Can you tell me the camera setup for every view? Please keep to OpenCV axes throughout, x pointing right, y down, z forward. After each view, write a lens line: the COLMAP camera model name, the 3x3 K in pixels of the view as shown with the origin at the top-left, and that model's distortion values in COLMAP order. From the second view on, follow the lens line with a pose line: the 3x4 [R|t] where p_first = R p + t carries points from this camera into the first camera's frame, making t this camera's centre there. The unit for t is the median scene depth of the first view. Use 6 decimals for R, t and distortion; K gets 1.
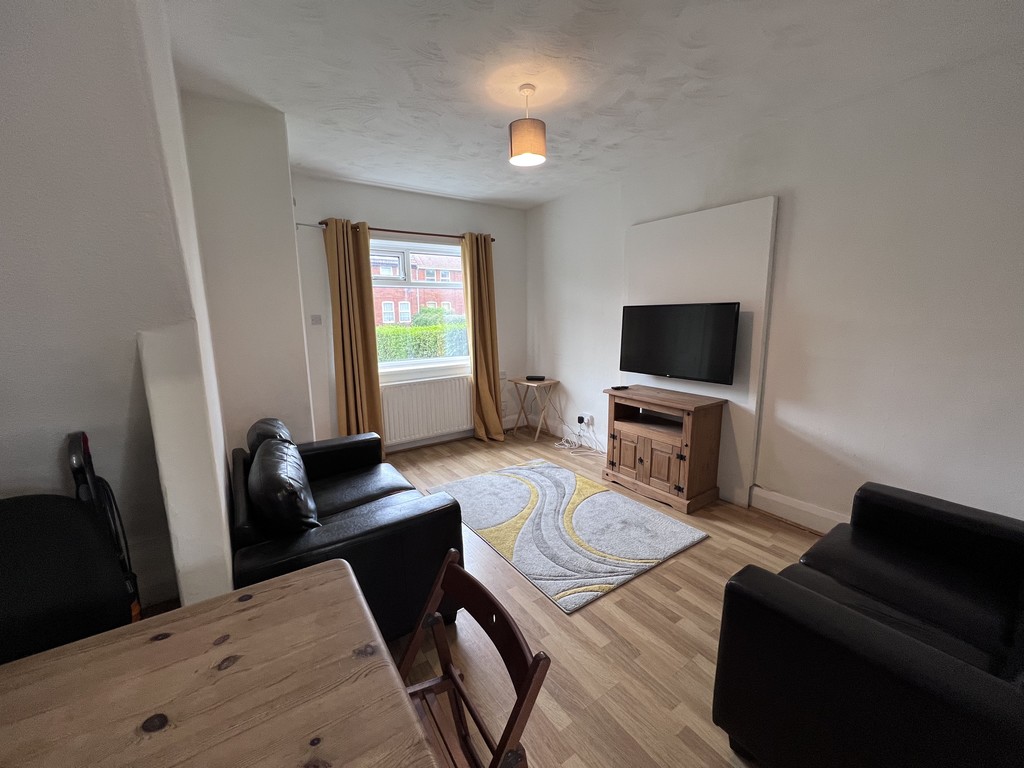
lens RADIAL K [[408.9, 0, 506.7], [0, 408.9, 376.9], [0, 0, 1]] dist [0.000715, 0.000090]
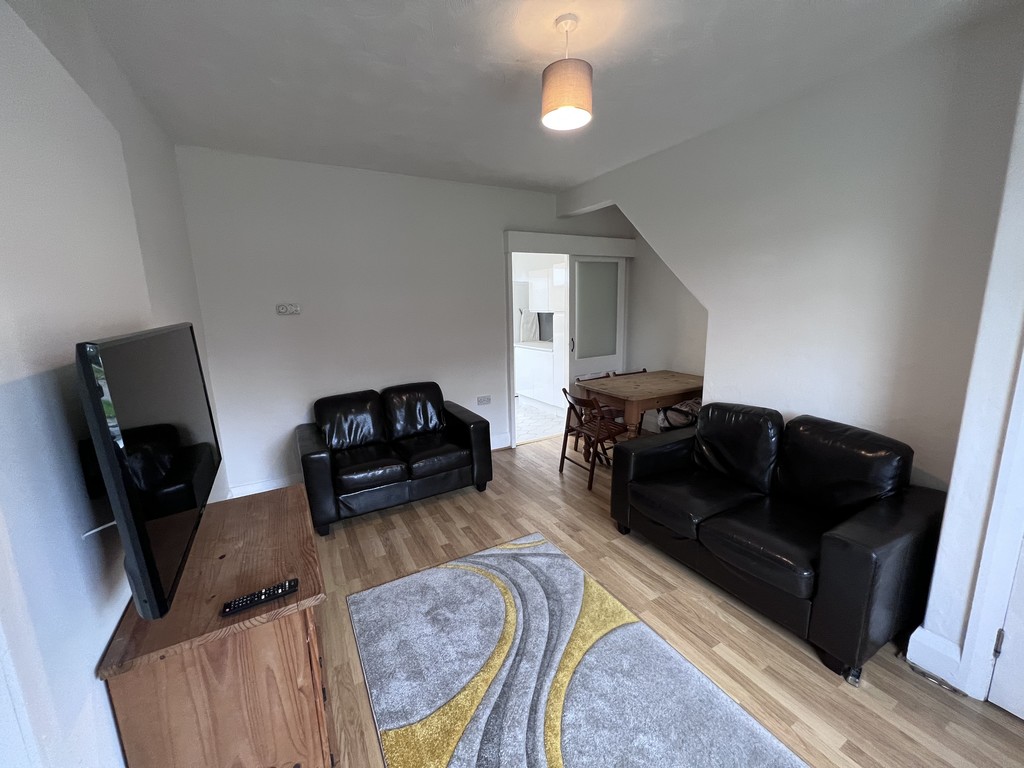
lens RADIAL K [[408.9, 0, 506.7], [0, 408.9, 376.9], [0, 0, 1]] dist [0.000715, 0.000090]
pose [[-0.995093, 0.020353, 0.096833, 0.063659], [0.051051, 0.943916, 0.326214, -0.223914], [-0.084763, 0.329557, -0.940323, 1.239663]]
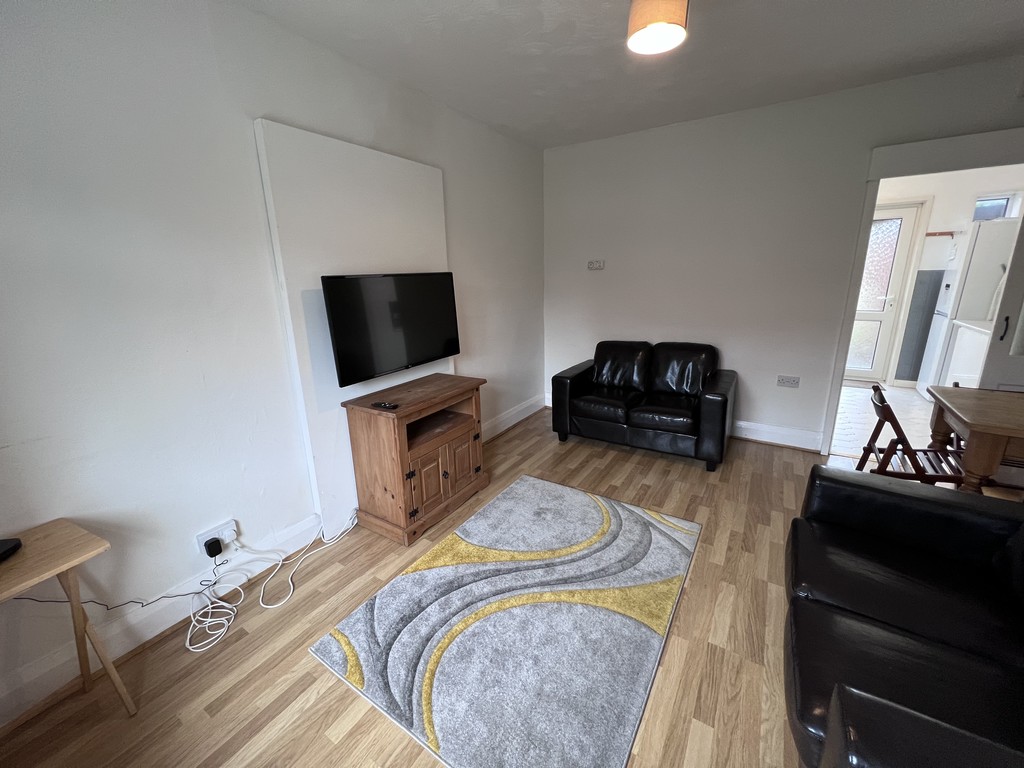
lens RADIAL K [[408.9, 0, 506.7], [0, 408.9, 376.9], [0, 0, 1]] dist [0.000715, 0.000090]
pose [[-0.388056, -0.204694, 0.898617, -0.364885], [0.172256, 0.941734, 0.288902, -0.169079], [-0.905395, 0.266902, -0.330186, 1.043720]]
